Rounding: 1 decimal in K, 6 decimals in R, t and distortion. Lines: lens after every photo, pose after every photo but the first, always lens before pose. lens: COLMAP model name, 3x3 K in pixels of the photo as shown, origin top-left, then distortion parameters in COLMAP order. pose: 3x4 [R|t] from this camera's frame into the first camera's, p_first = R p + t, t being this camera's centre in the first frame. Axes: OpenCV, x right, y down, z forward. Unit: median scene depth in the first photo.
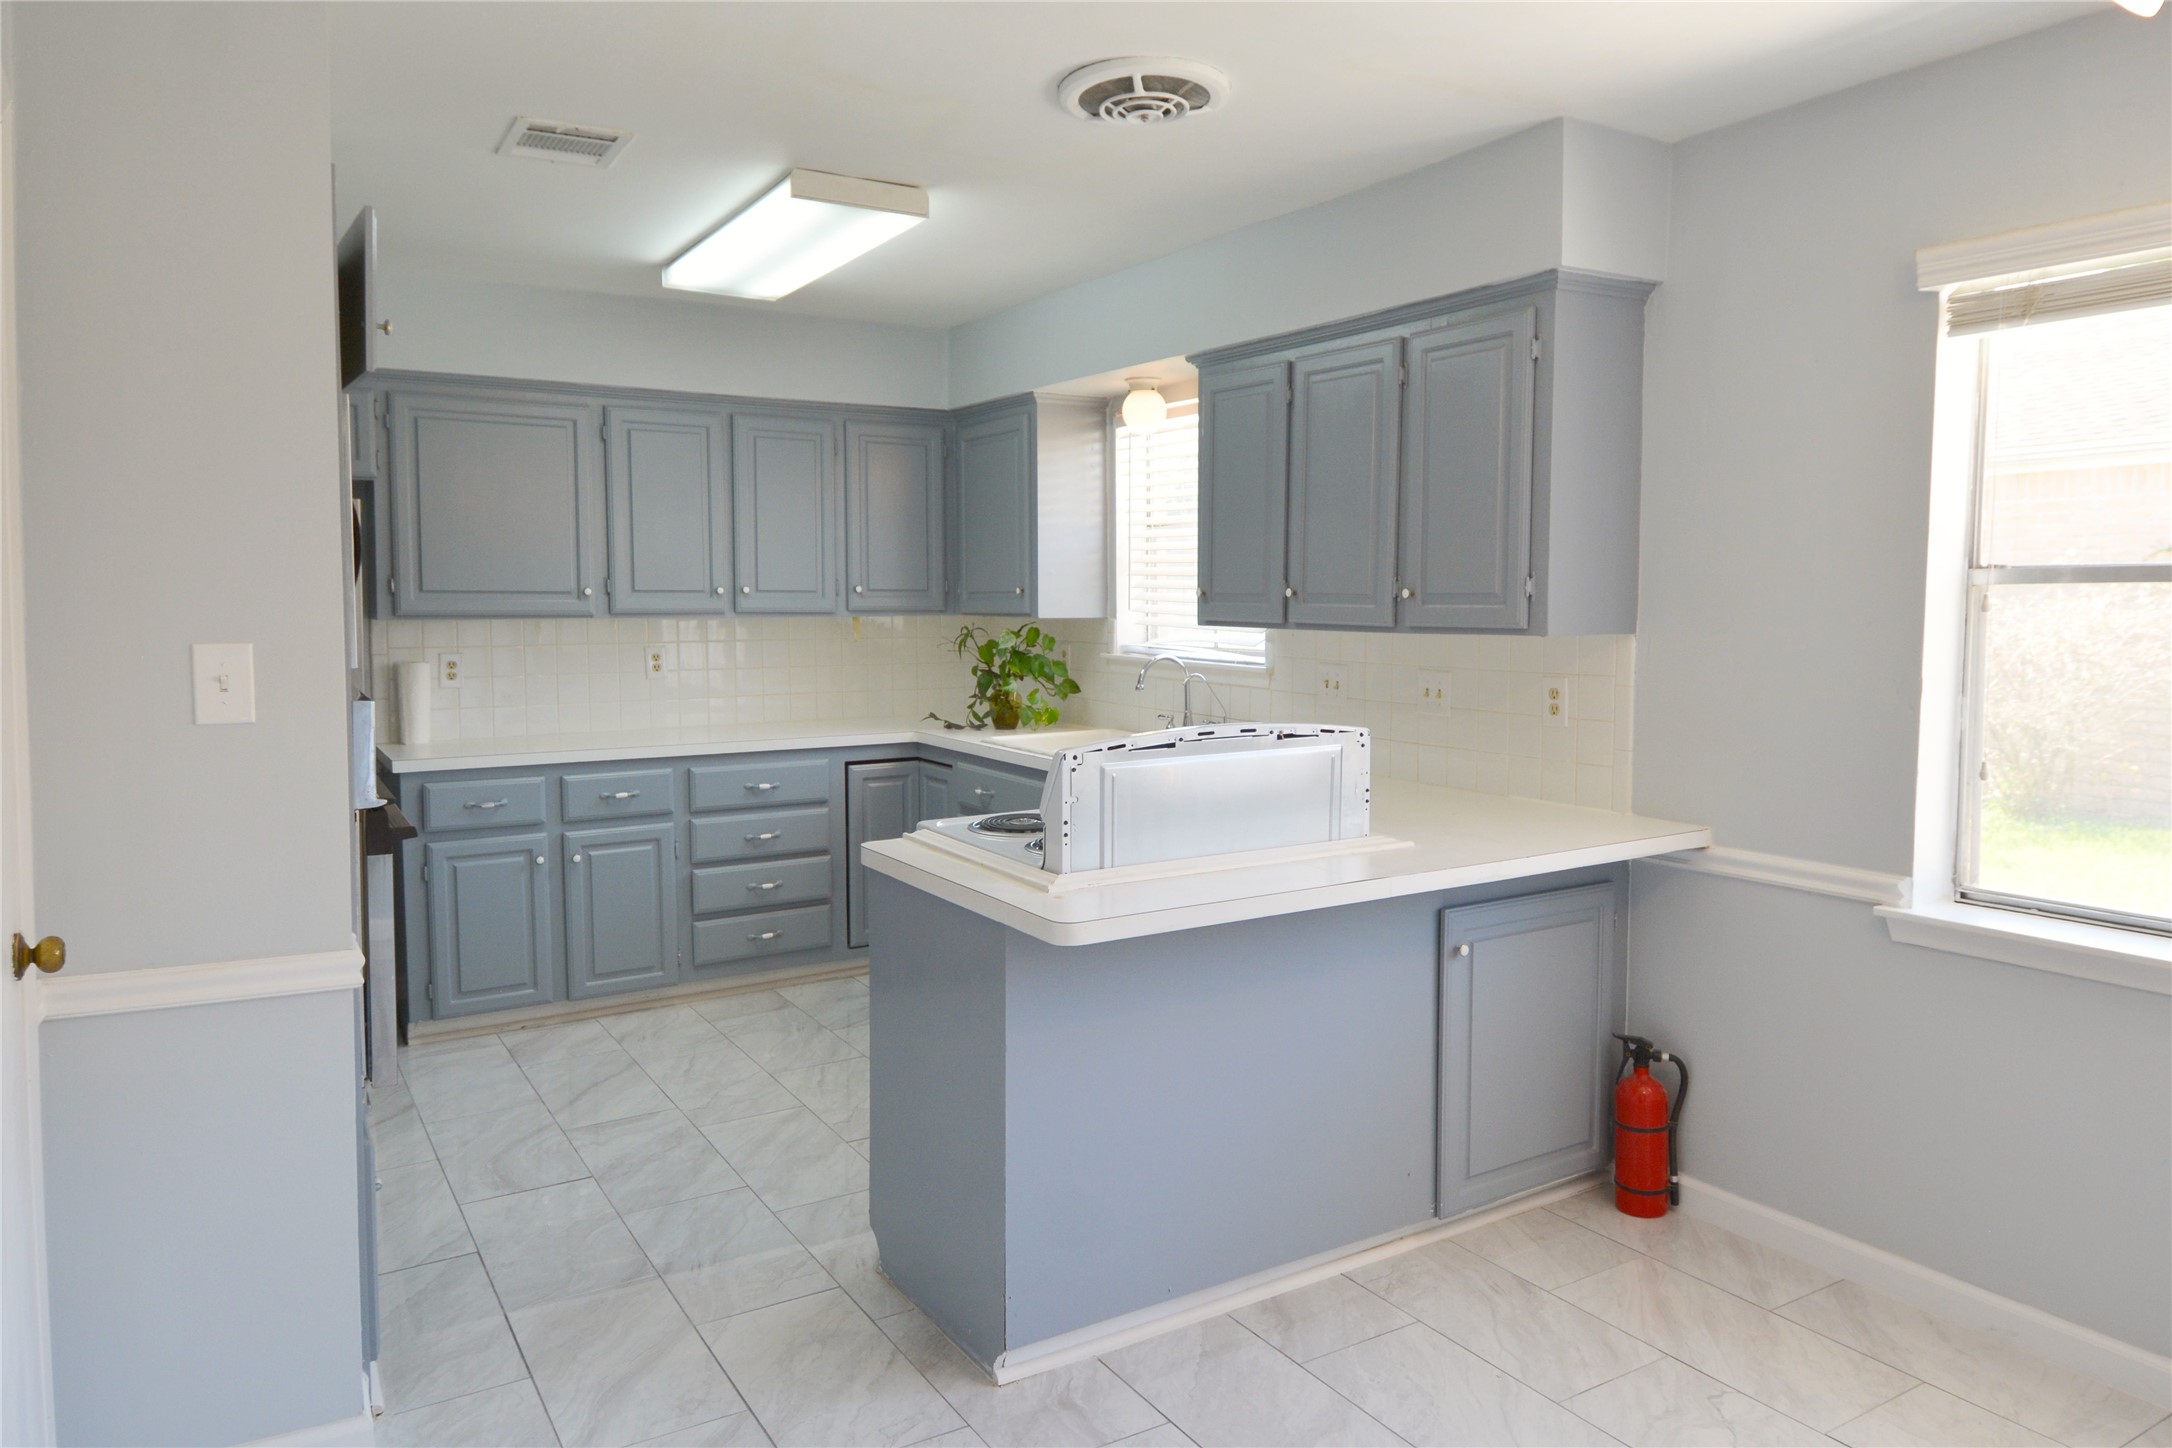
lens RADIAL K [[1449.1, 0, 1096.4], [0, 1449.1, 716.8], [0, 0, 1]] dist [0.032736, -0.027060]
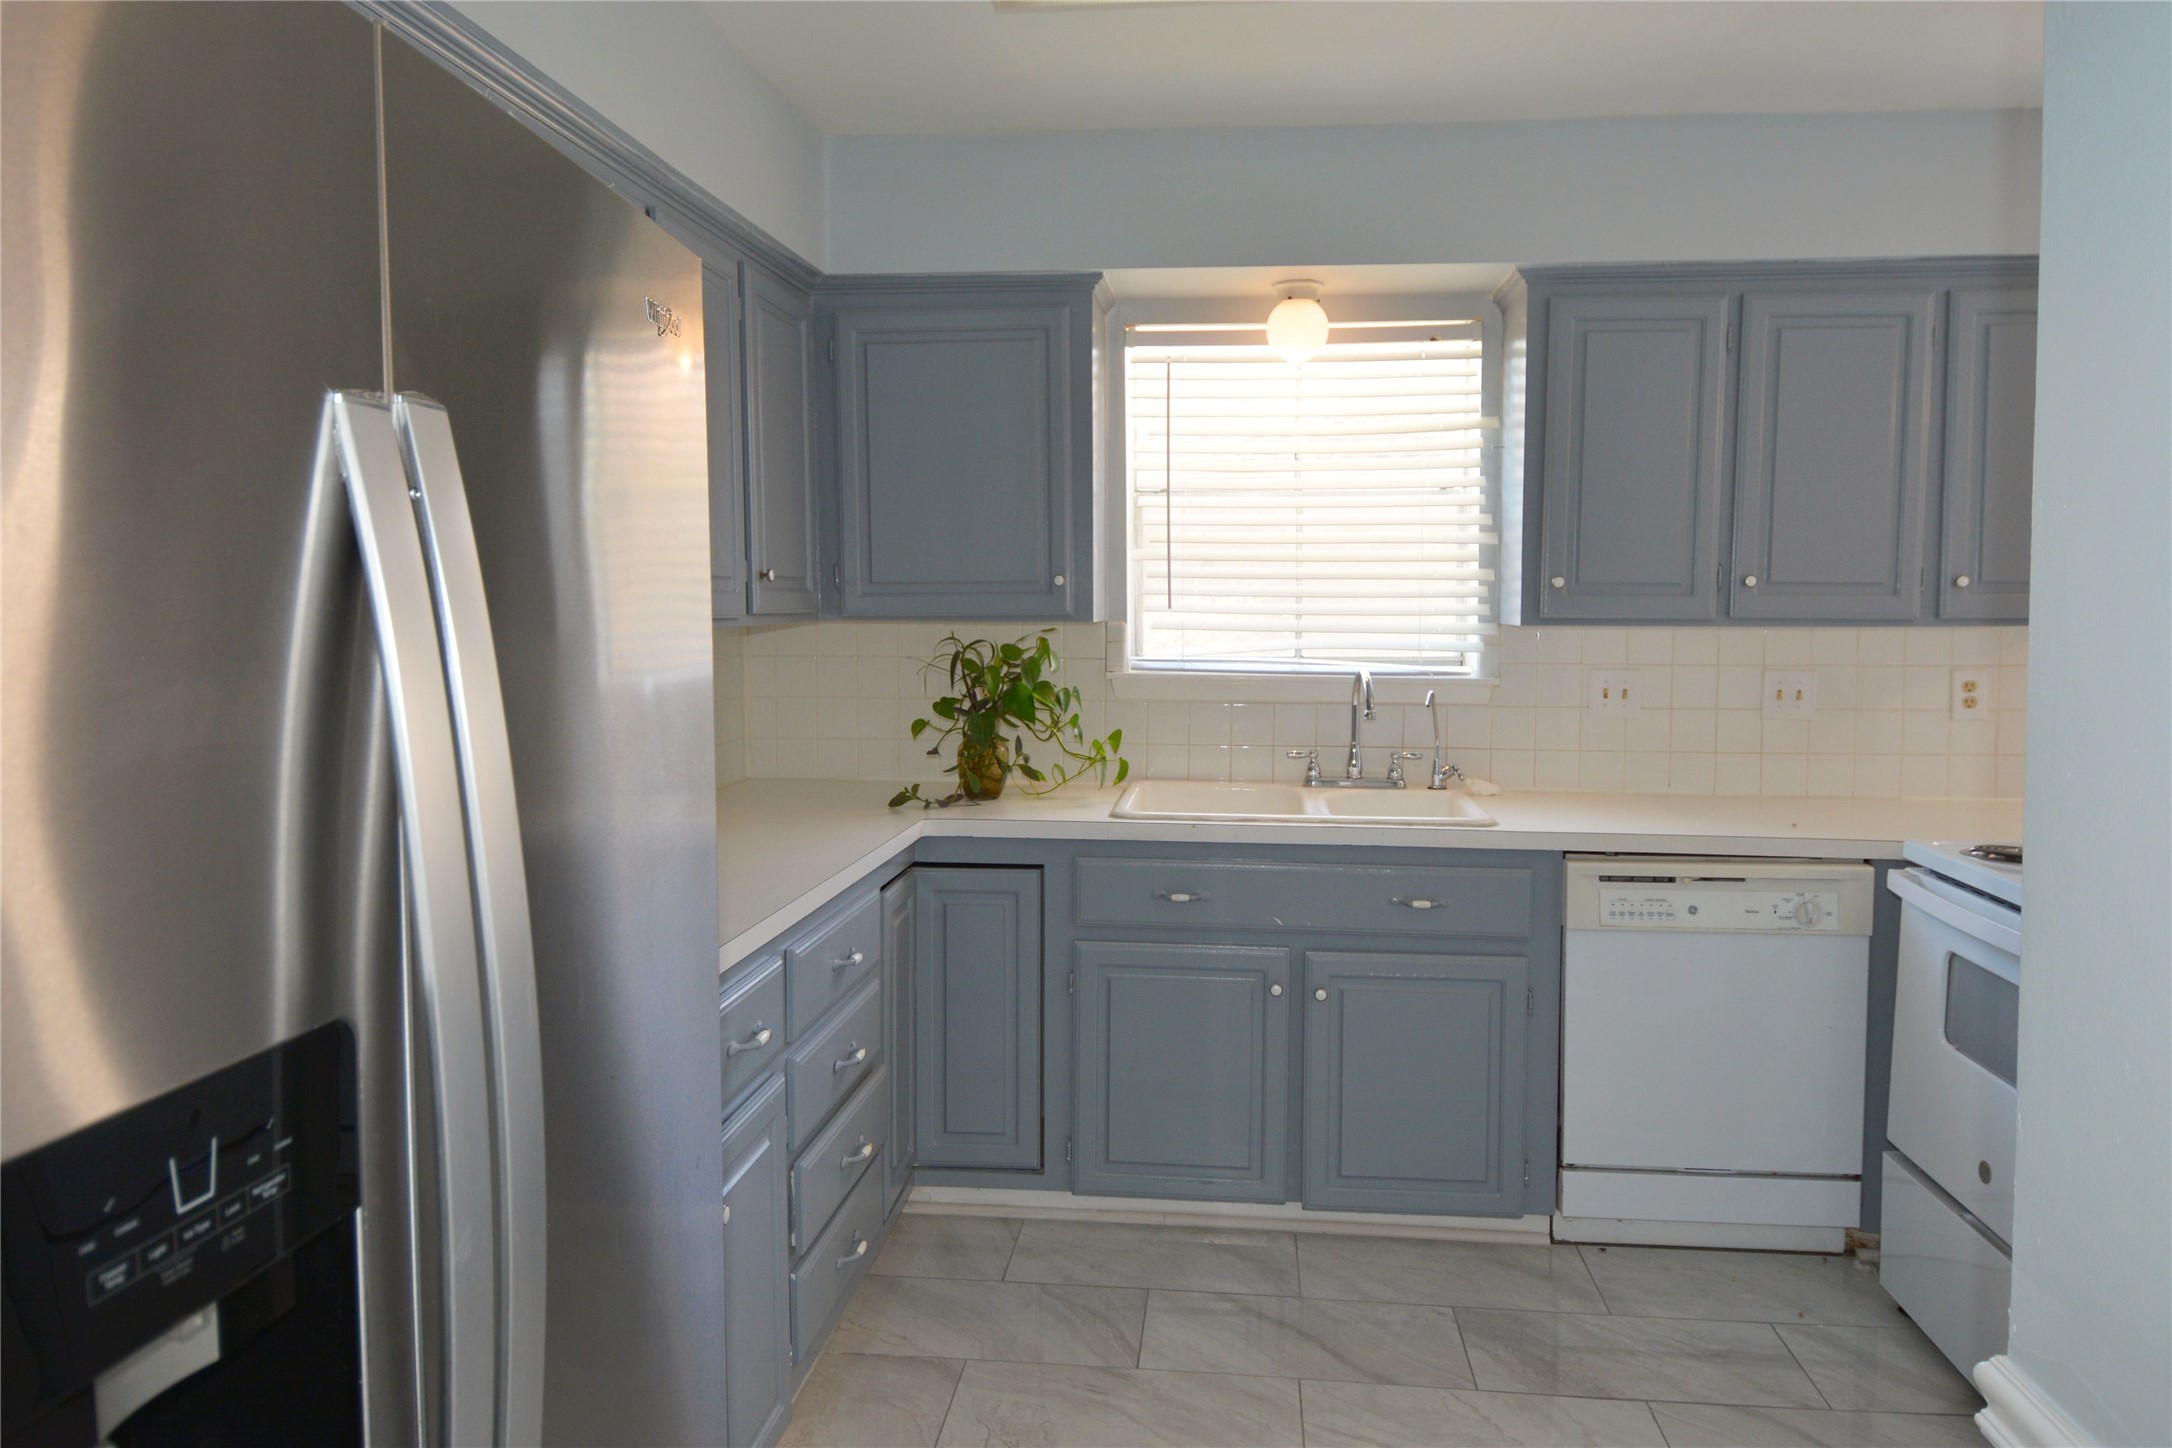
lens RADIAL K [[1449.1, 0, 1103.4], [0, 1449.1, 716.3], [0, 0, 1]] dist [0.032736, -0.027060]
pose [[0.596925, -0.069989, 0.799239, -0.577700], [0.069236, 0.996965, 0.035594, -0.049984], [-0.799304, 0.034089, 0.599959, 0.617596]]
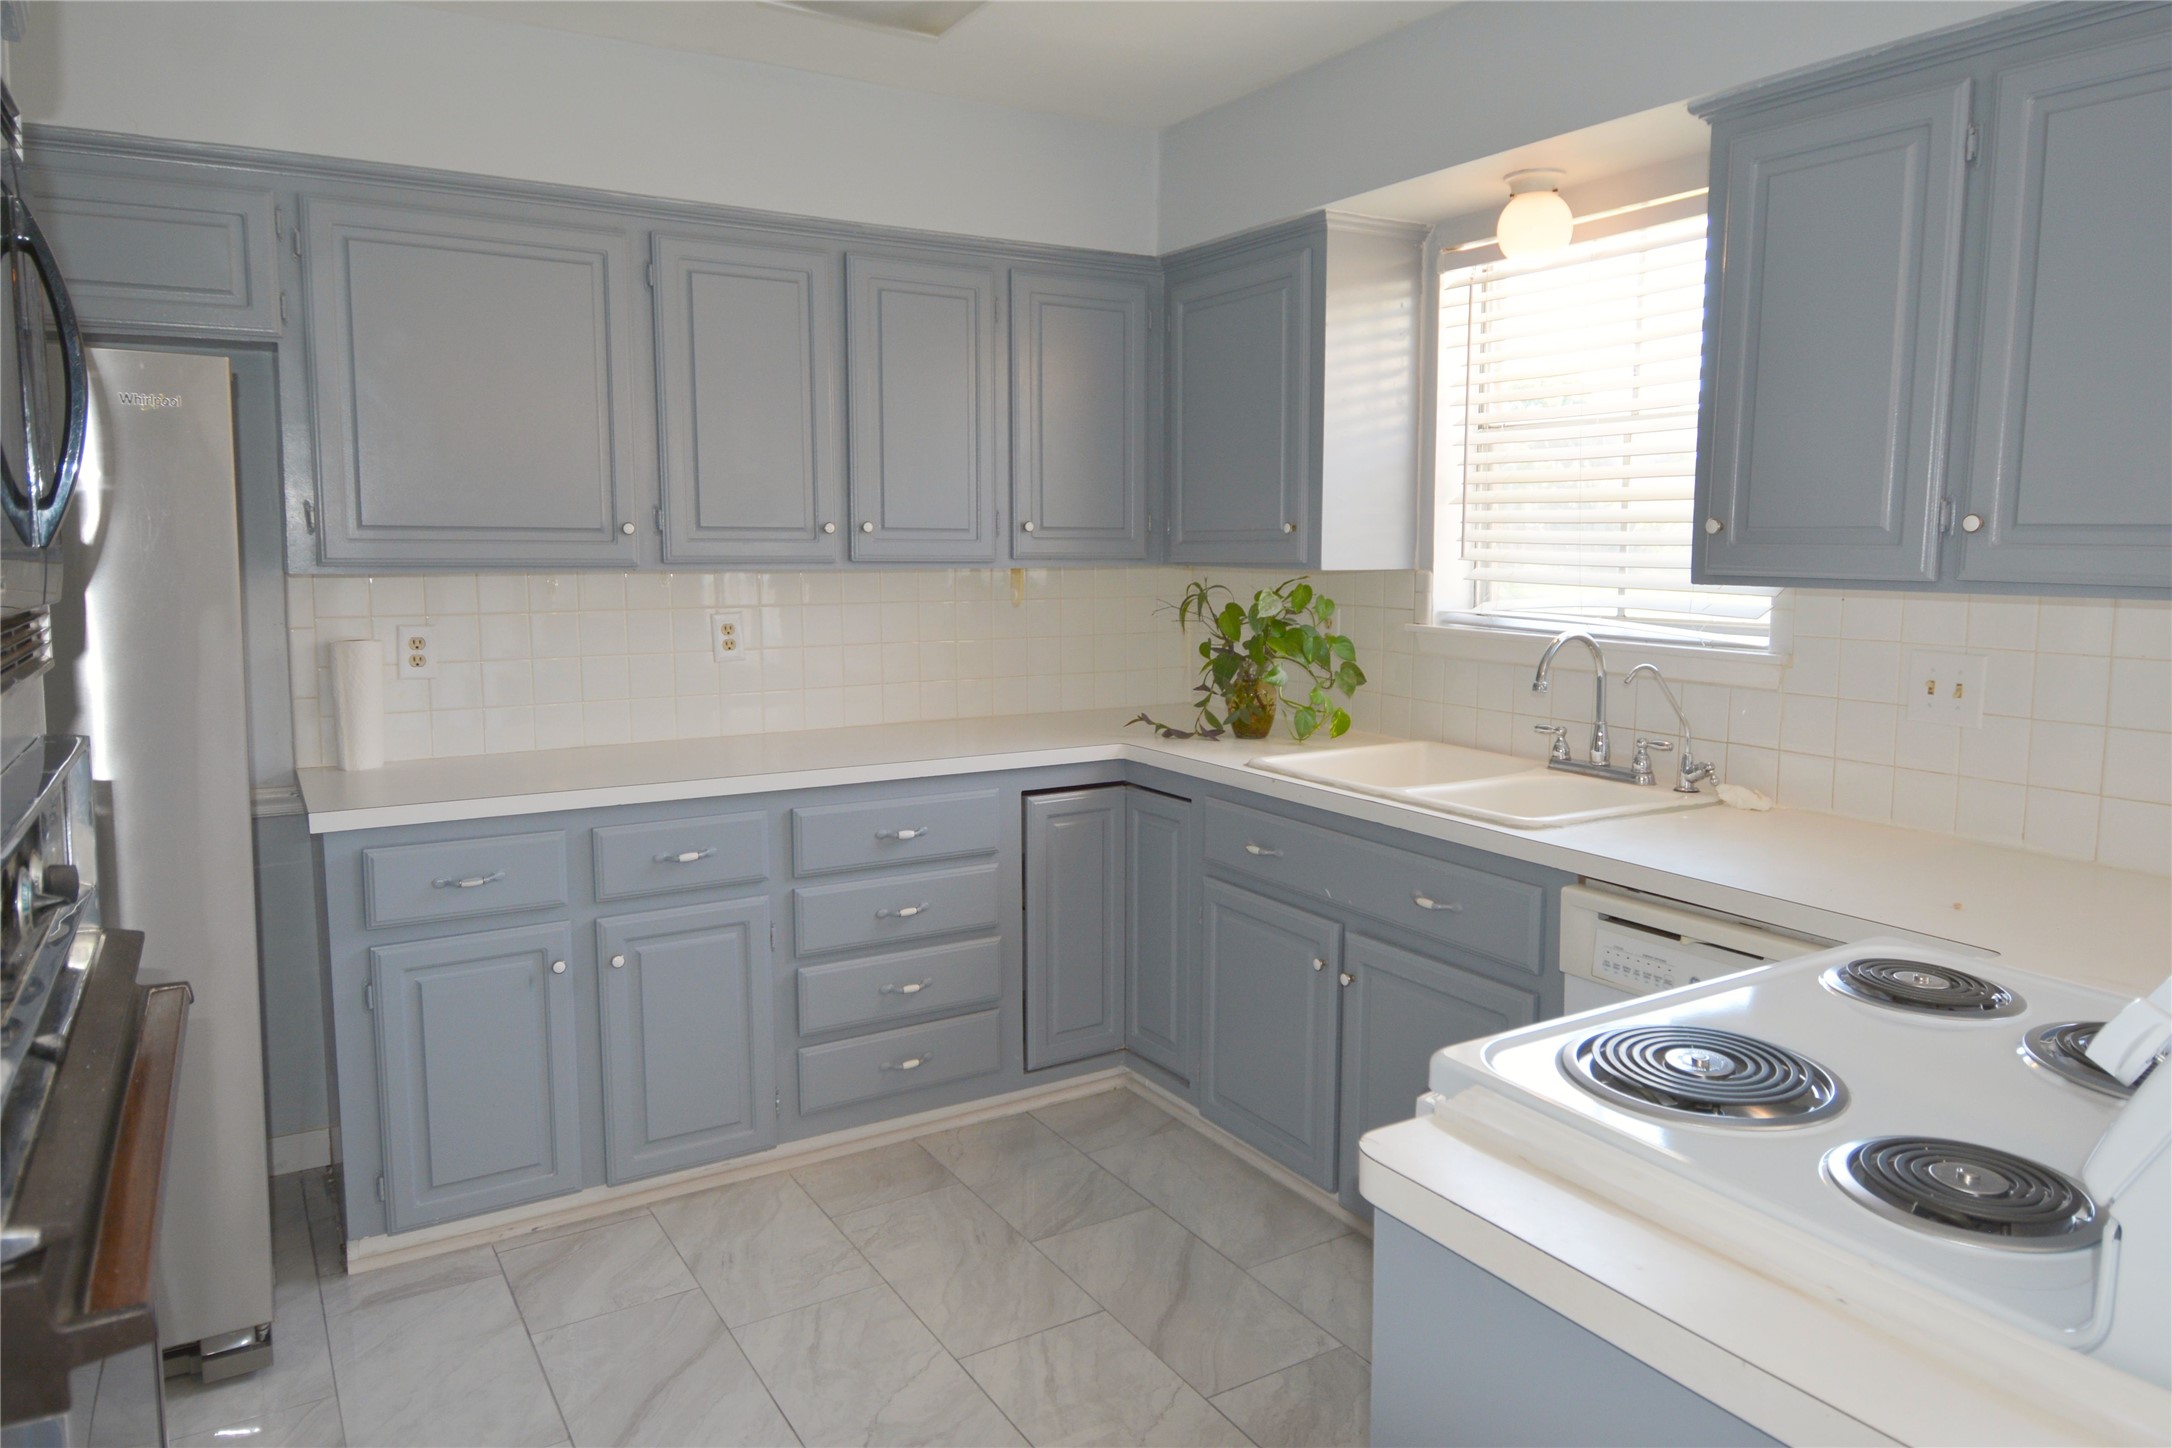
lens RADIAL K [[1449.1, 0, 1095.3], [0, 1449.1, 716.9], [0, 0, 1]] dist [0.032736, -0.027060]
pose [[0.999956, 0.001147, -0.009342, -0.137488], [-0.000806, 0.999338, 0.036380, -0.026870], [0.009377, -0.036371, 0.999294, 0.358823]]
